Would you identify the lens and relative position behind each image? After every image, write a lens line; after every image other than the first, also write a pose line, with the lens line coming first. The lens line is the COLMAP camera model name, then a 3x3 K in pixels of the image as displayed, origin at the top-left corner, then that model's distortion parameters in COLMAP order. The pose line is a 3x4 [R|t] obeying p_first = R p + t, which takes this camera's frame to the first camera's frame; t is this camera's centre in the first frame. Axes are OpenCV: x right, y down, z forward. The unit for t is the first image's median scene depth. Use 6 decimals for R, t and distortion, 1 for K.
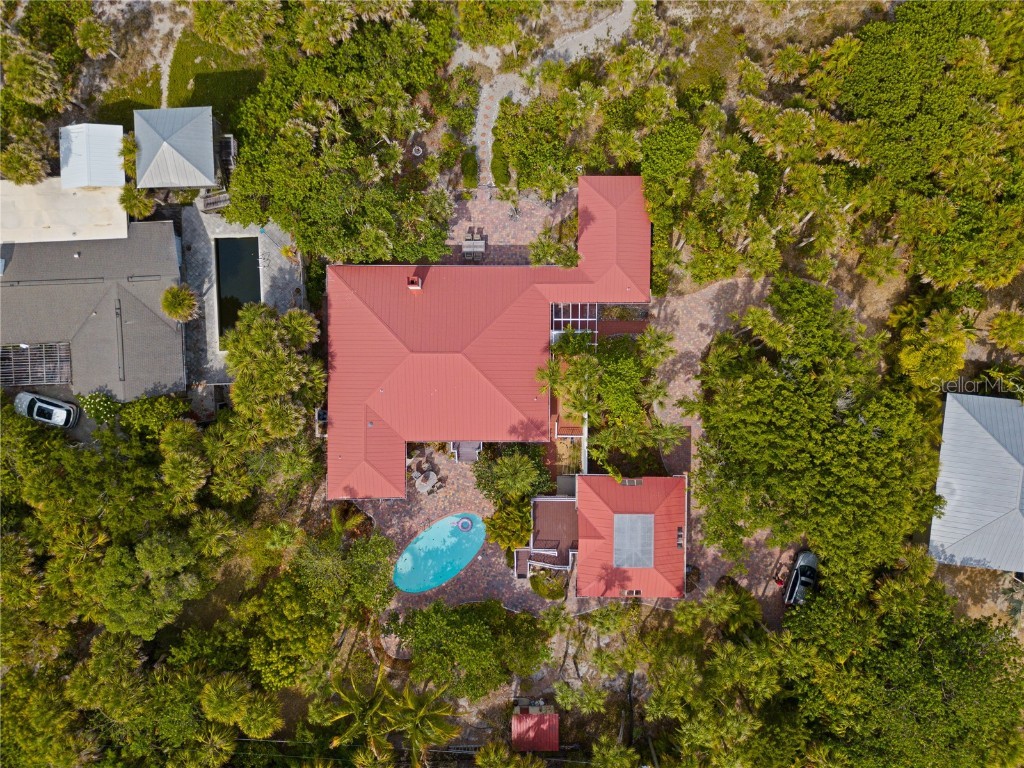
lens RADIAL K [[724.7, 0, 526.2], [0, 724.7, 382.3], [0, 0, 1]] dist [0.070333, -0.085918]
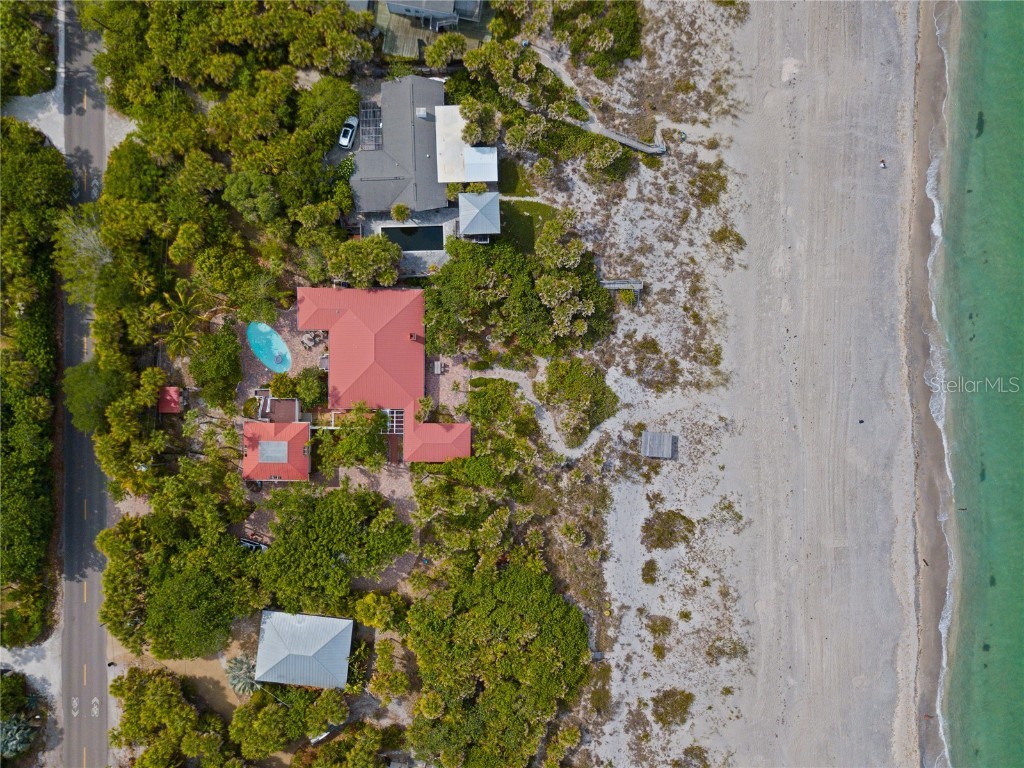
lens RADIAL K [[796.7, 0, 508.3], [0, 796.7, 403.3], [0, 0, 1]] dist [0.087717, -0.182384]
pose [[-0.004514, 0.999987, 0.002501, 0.012634], [-0.999936, -0.004488, -0.010377, -0.350461], [-0.010366, -0.002548, 0.999943, -1.028266]]
